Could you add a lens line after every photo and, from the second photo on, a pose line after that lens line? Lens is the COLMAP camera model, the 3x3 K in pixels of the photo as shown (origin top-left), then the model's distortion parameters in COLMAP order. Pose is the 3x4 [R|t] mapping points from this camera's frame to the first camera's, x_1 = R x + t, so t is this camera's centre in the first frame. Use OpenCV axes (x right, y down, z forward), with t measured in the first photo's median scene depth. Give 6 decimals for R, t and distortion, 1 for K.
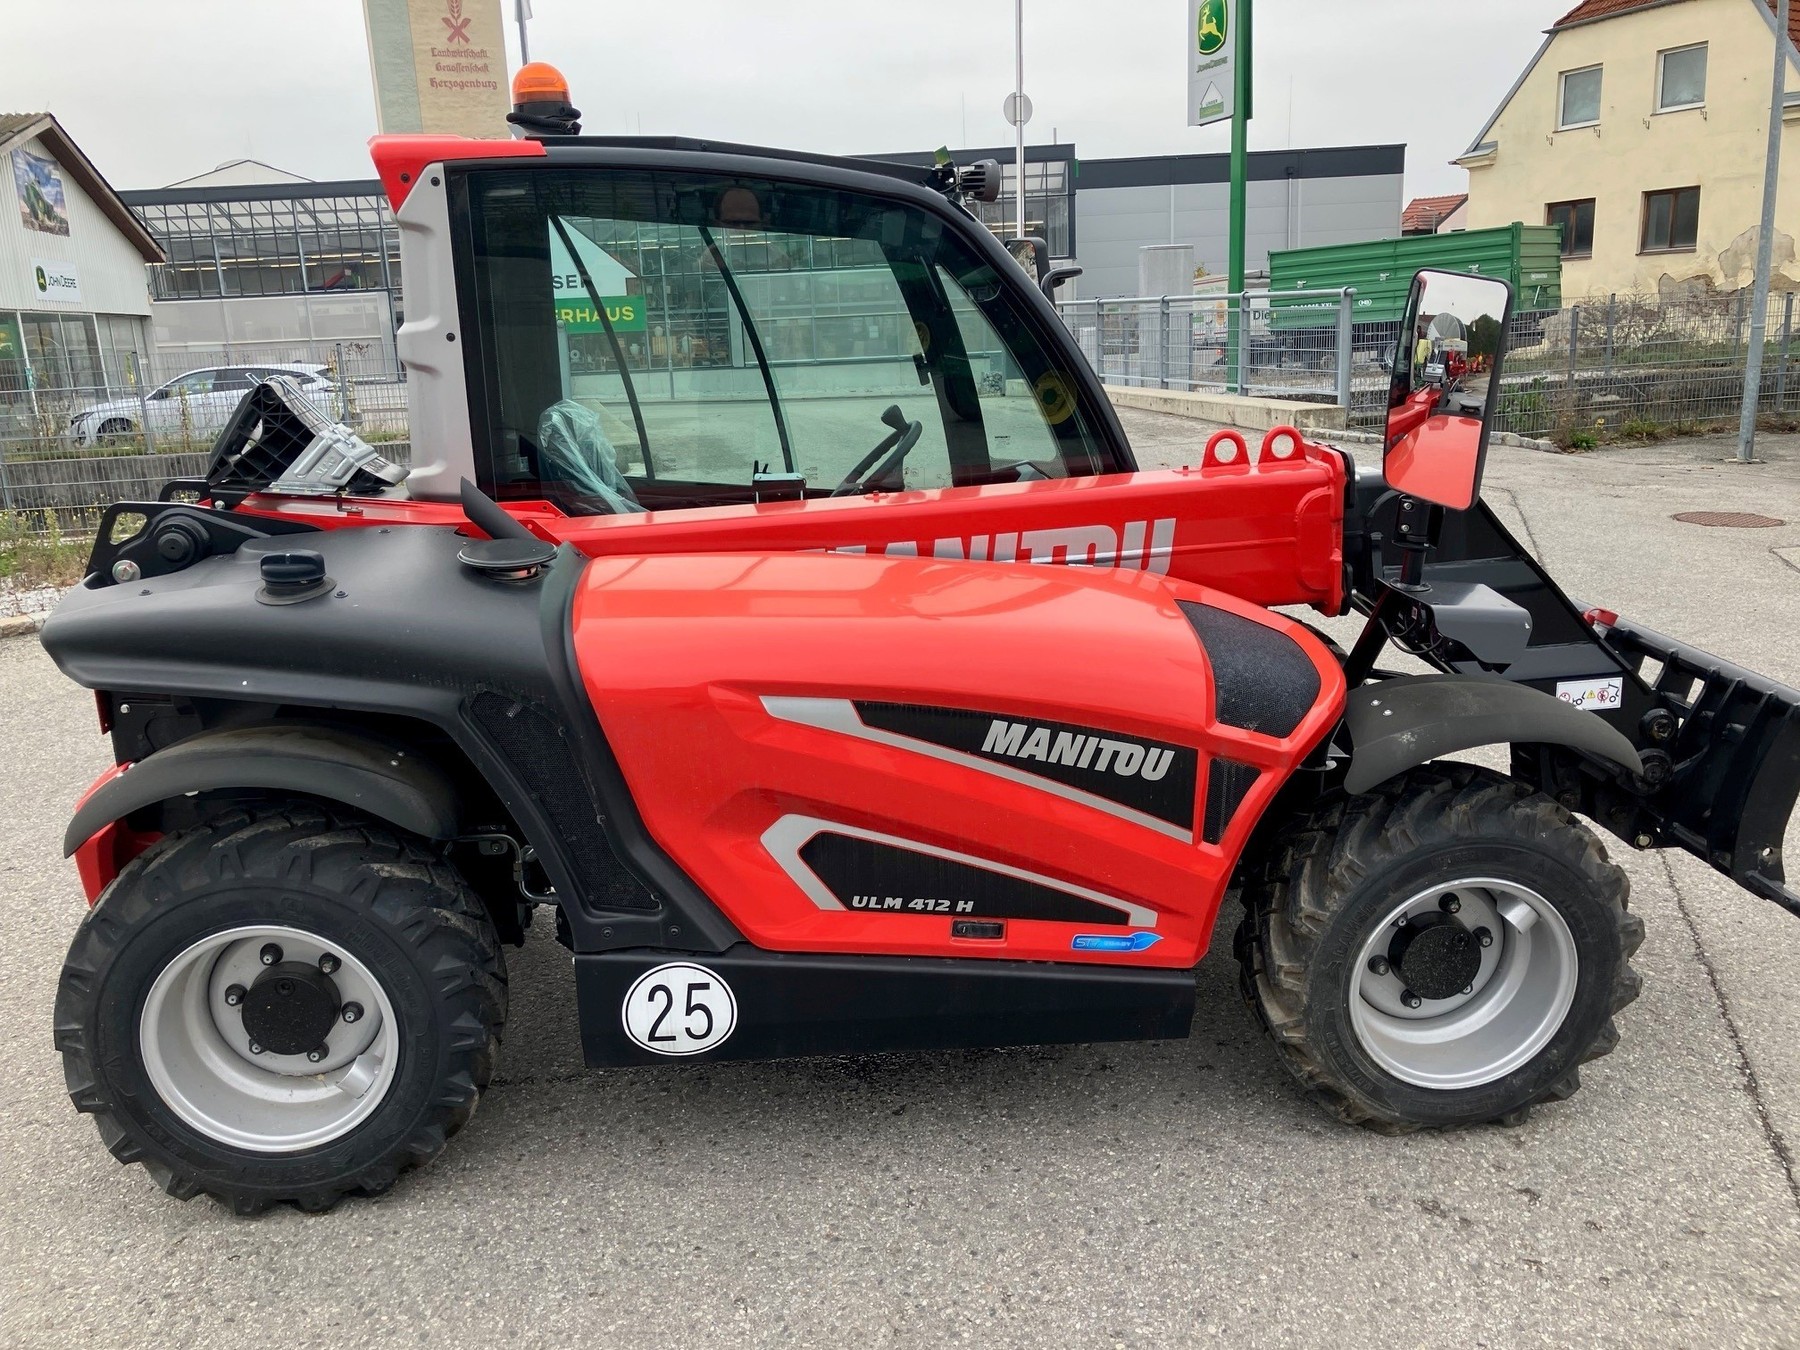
lens RADIAL K [[1562.1, 0, 900.0], [0, 1562.1, 675.0], [0, 0, 1]] dist [0.007769, 0.007301]
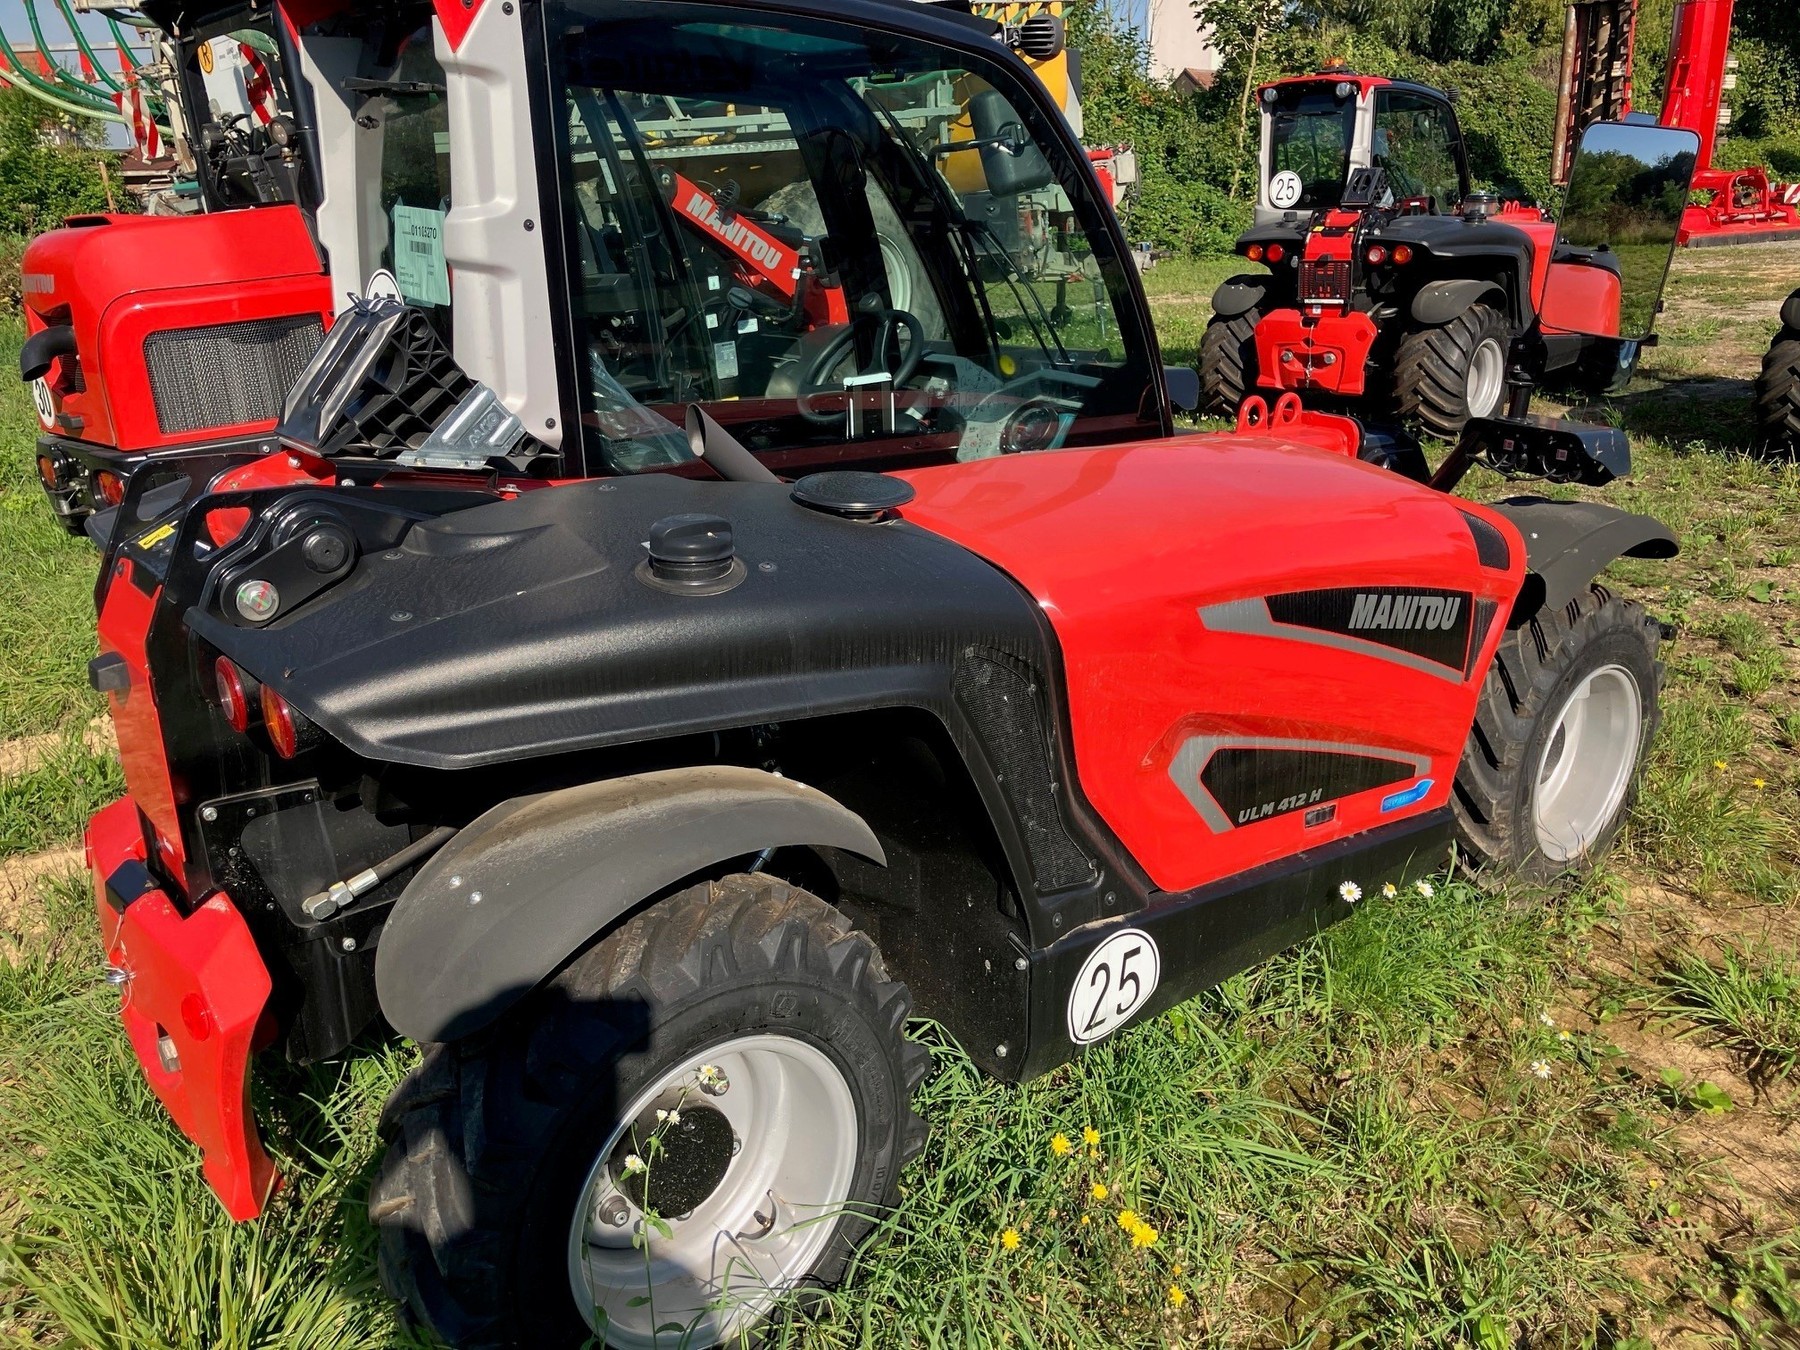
lens RADIAL K [[1562.1, 0, 900.0], [0, 1562.1, 675.0], [0, 0, 1]] dist [0.007769, 0.007301]
pose [[0.828315, -0.187531, 0.527946, -0.668304], [0.158876, 0.982258, 0.099639, -0.060840], [-0.537264, 0.001345, 0.843413, 0.333876]]
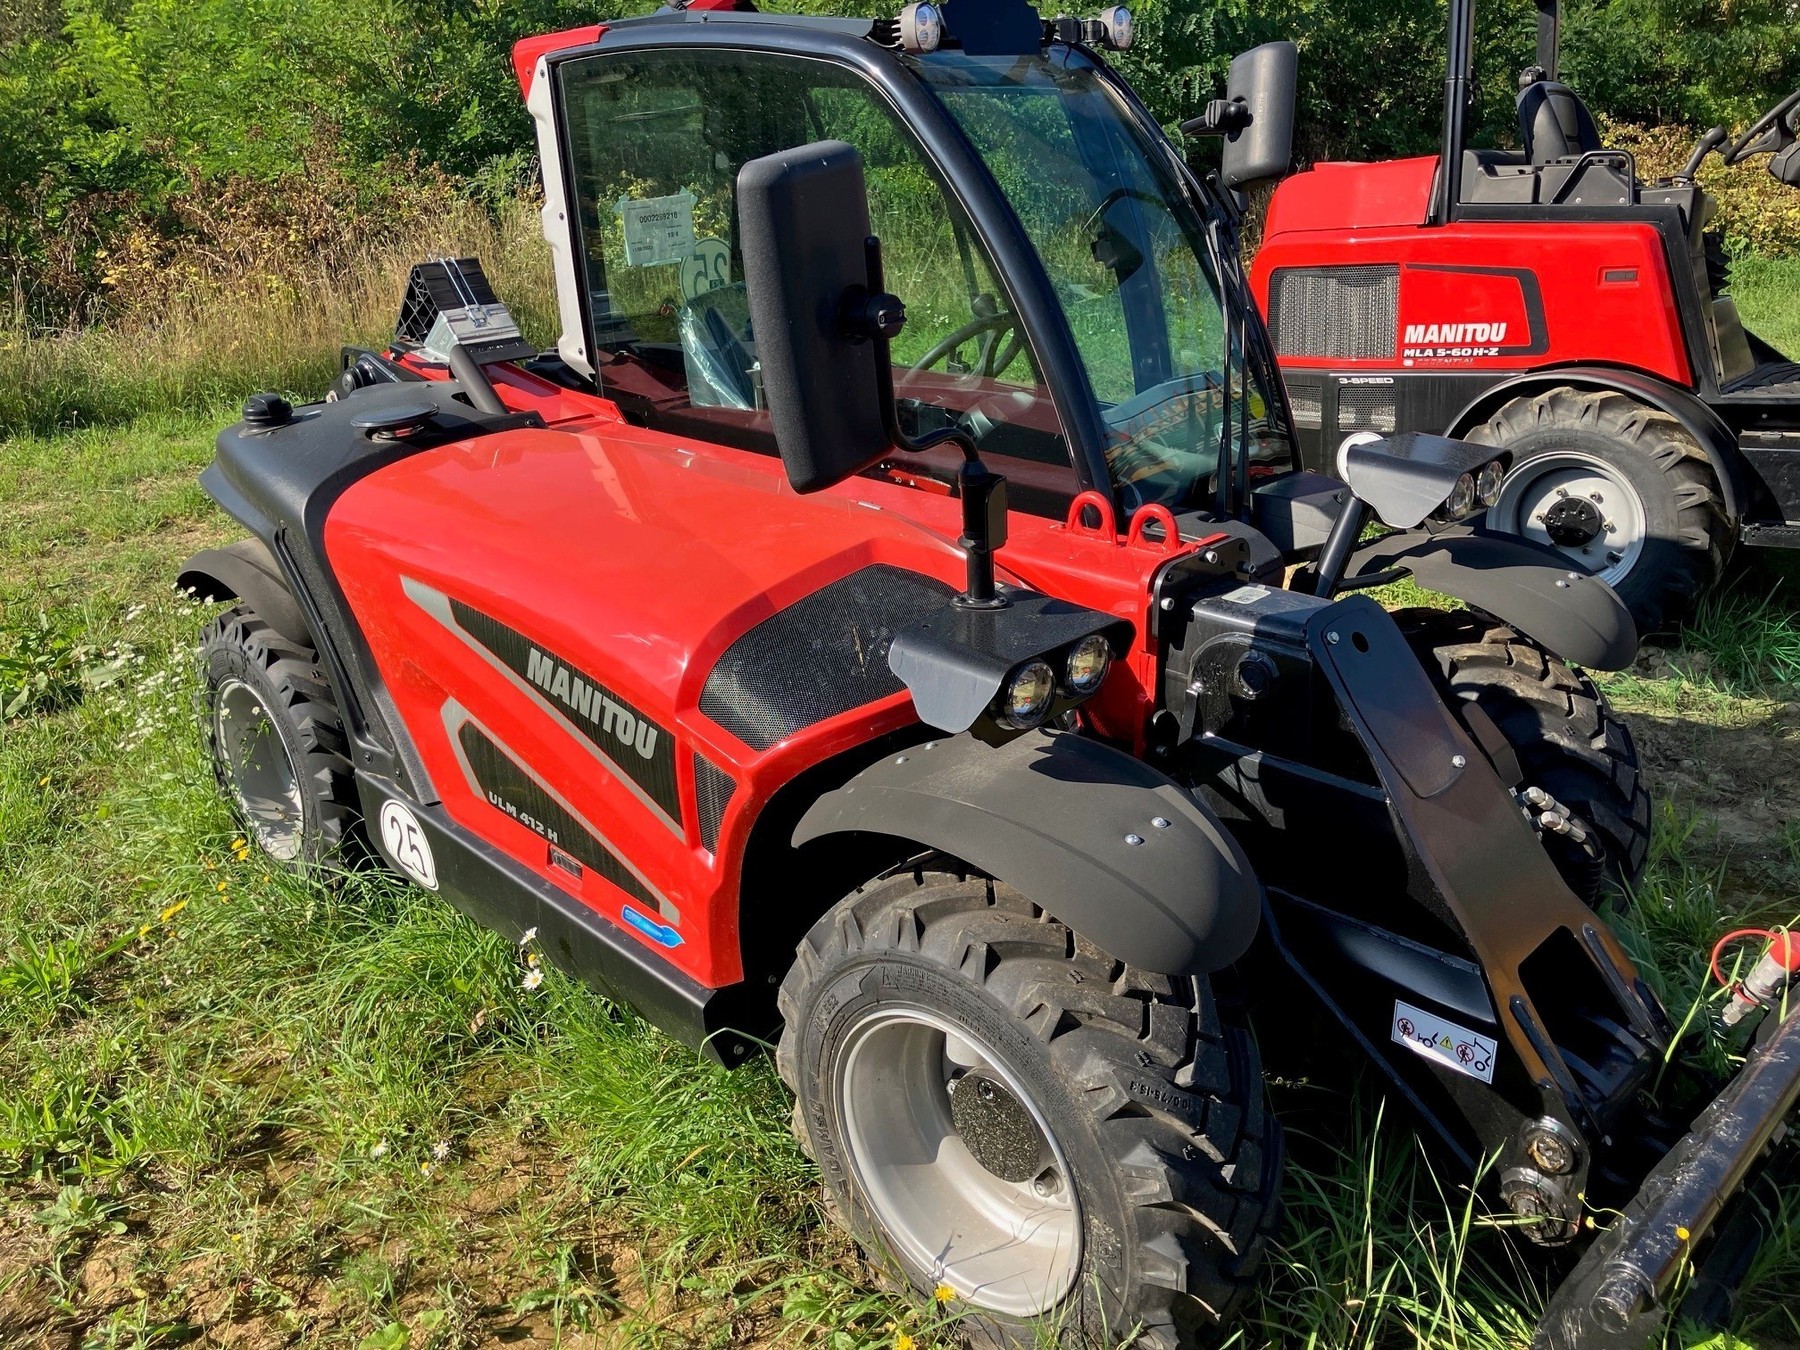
lens RADIAL K [[1538.5, 0, 905.1], [0, 1538.5, 596.2], [0, 0, 1]] dist [0.040543, 0.007125]
pose [[0.655306, 0.193035, -0.730282, 0.847561], [-0.150167, 0.980790, 0.124502, -0.144969], [0.740287, 0.028078, 0.671705, 0.531397]]
